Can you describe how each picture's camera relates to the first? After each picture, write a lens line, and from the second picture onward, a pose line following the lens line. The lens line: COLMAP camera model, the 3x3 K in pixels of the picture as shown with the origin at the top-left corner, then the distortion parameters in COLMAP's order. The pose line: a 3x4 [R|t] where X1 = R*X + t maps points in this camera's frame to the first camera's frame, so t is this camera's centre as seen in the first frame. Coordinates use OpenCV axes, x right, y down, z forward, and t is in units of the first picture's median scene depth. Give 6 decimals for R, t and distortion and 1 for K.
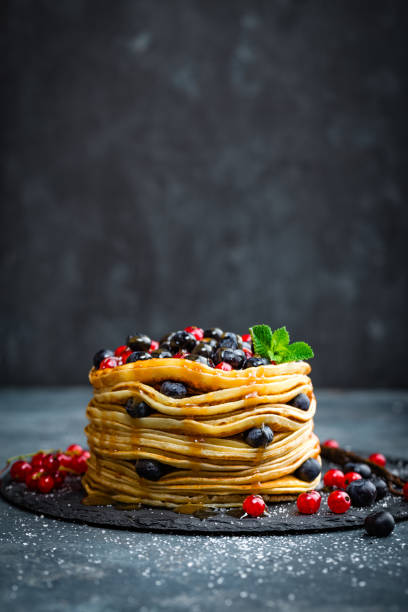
lens RADIAL K [[2216.1, 0, 204.0], [0, 2216.1, 306.0], [0, 0, 1]] dist [-0.130510, -0.990838]
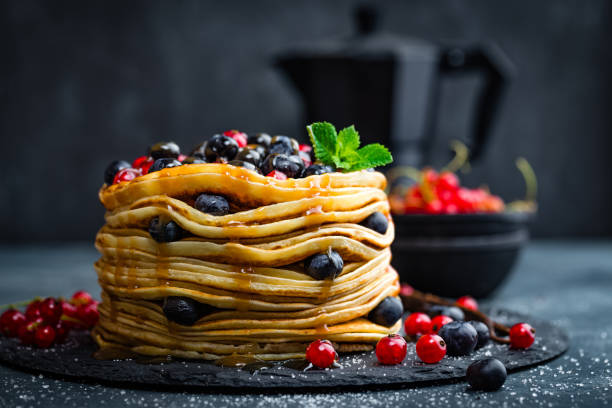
lens RADIAL K [[2216.1, 0, 306.0], [0, 2216.1, 204.0], [0, 0, 1]] dist [-0.130510, -0.990838]
pose [[0.998631, -0.012738, 0.050729, -0.020040], [0.013711, 0.999728, -0.018877, 0.052150], [-0.050474, 0.019547, 0.998534, 0.236827]]
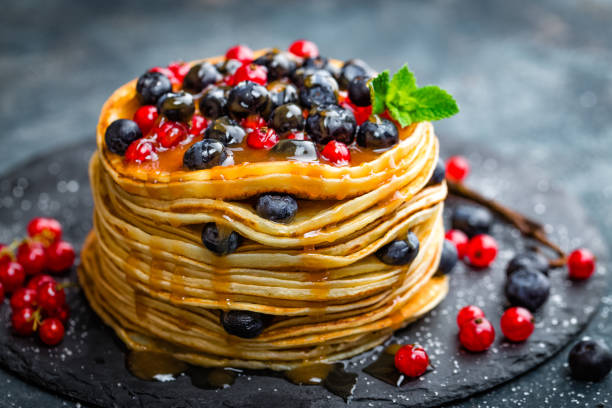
lens RADIAL K [[2216.1, 0, 306.0], [0, 2216.1, 204.0], [0, 0, 1]] dist [-0.130510, -0.990838]
pose [[0.940042, -0.157291, 0.302622, -0.198818], [0.034740, 0.926848, 0.373825, -0.200976], [-0.339284, -0.340898, 0.876741, 0.435534]]
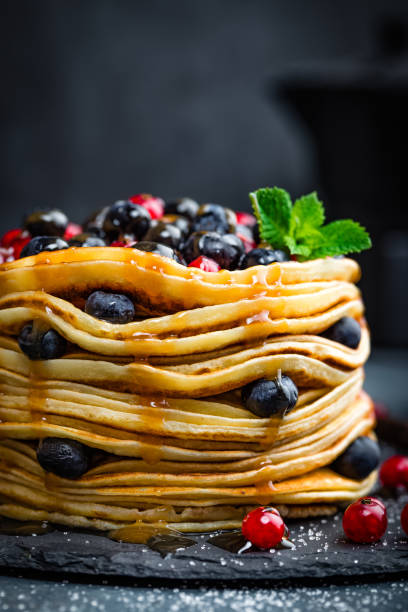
lens RADIAL K [[2216.1, 0, 204.0], [0, 2216.1, 306.0], [0, 0, 1]] dist [-0.130510, -0.990838]
pose [[0.999276, 0.004333, 0.037805, -0.011286], [-0.005117, 0.999773, 0.020661, 0.026516], [-0.037707, -0.020840, 0.999072, 0.471797]]
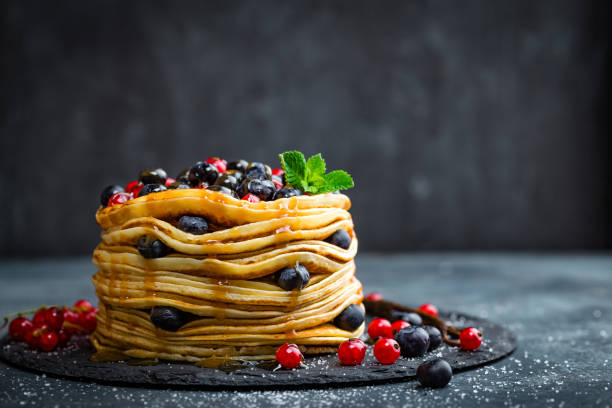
lens RADIAL K [[2216.1, 0, 306.0], [0, 2216.1, 204.0], [0, 0, 1]] dist [-0.130510, -0.990838]
pose [[0.999316, -0.018984, 0.031747, 0.003055], [0.019513, 0.999674, -0.016453, 0.044508], [-0.031424, 0.017062, 0.999361, 0.133804]]
